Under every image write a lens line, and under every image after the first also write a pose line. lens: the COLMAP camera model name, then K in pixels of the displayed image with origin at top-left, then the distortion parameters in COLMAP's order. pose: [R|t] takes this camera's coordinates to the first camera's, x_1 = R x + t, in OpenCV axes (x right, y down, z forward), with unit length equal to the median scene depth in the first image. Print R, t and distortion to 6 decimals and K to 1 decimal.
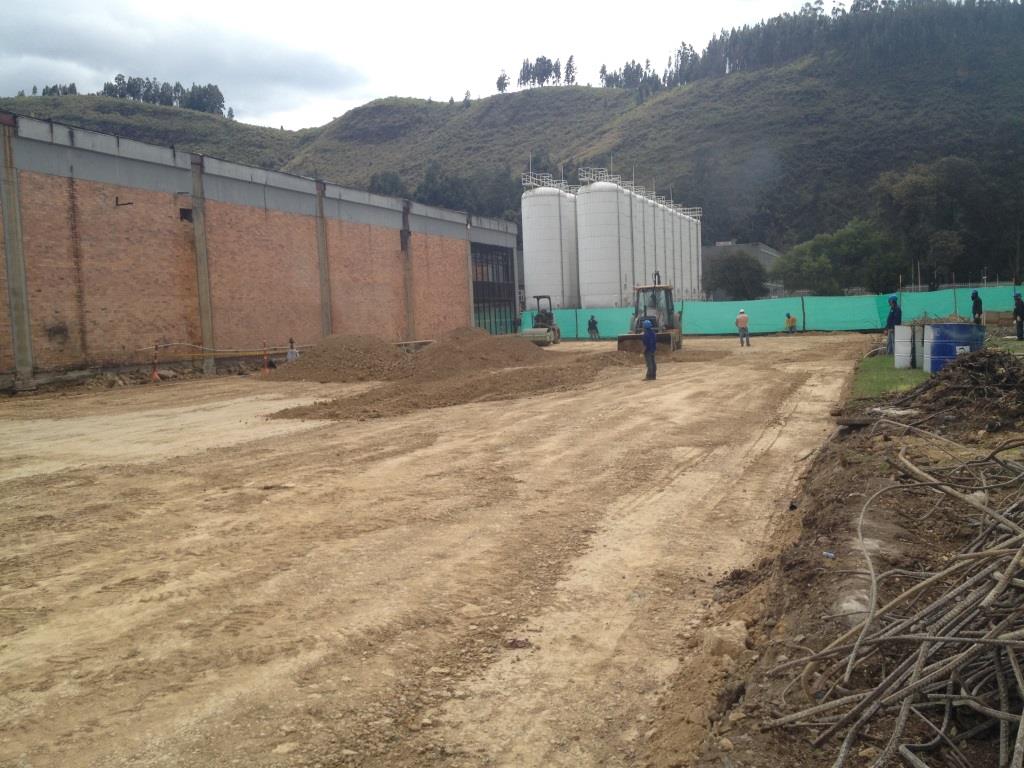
lens RADIAL K [[1031.4, 0, 514.9], [0, 1031.4, 377.2], [0, 0, 1]] dist [0.068132, 0.000000]
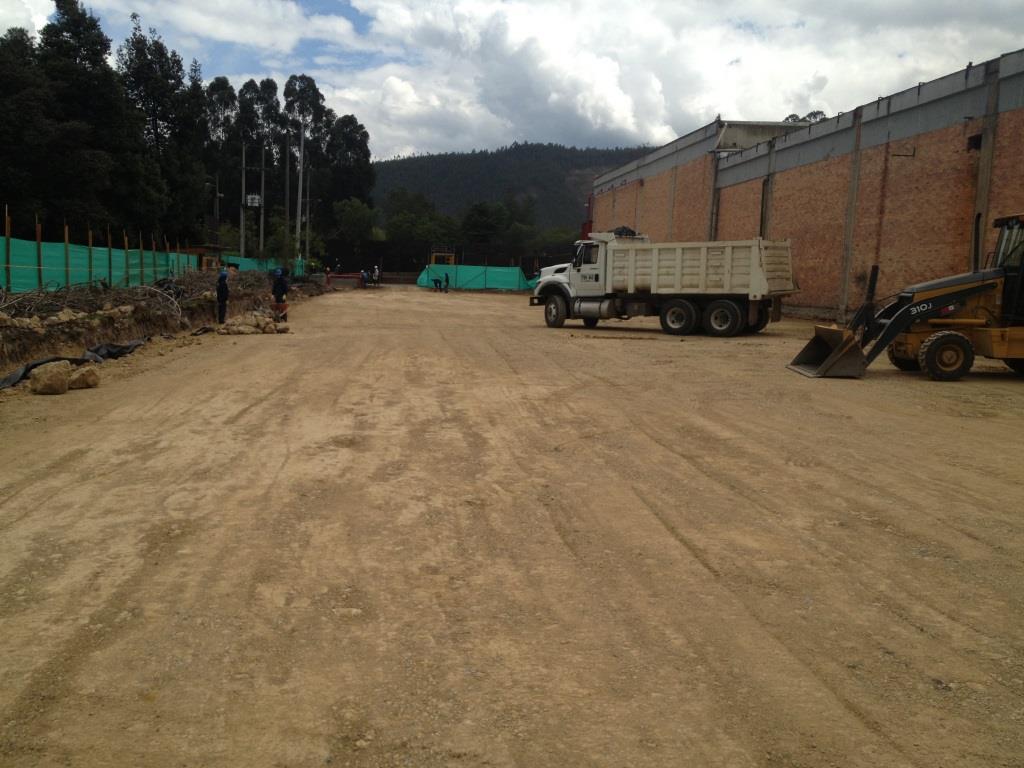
lens RADIAL K [[1031.4, 0, 511.5], [0, 1031.4, 383.2], [0, 0, 1]] dist [0.068132, 0.000000]
pose [[-0.899480, 0.028718, -0.436016, 0.025540], [-0.050019, 0.984512, 0.168032, -0.006023], [0.434089, 0.172950, -0.884113, 0.107820]]
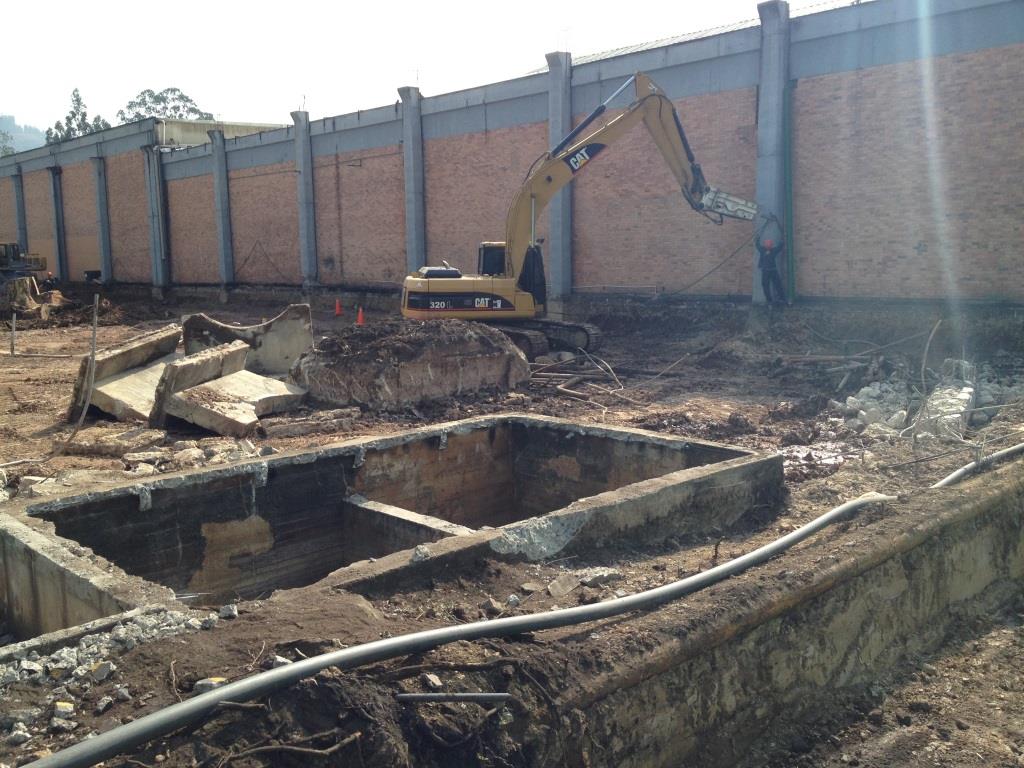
lens RADIAL K [[1031.4, 0, 512.4], [0, 1031.4, 387.1], [0, 0, 1]] dist [0.068132, 0.000000]
pose [[-0.497109, 0.145949, -0.855325, 0.041828], [-0.021401, 0.983390, 0.180240, -0.007941], [0.867424, 0.107903, -0.485729, 0.111930]]
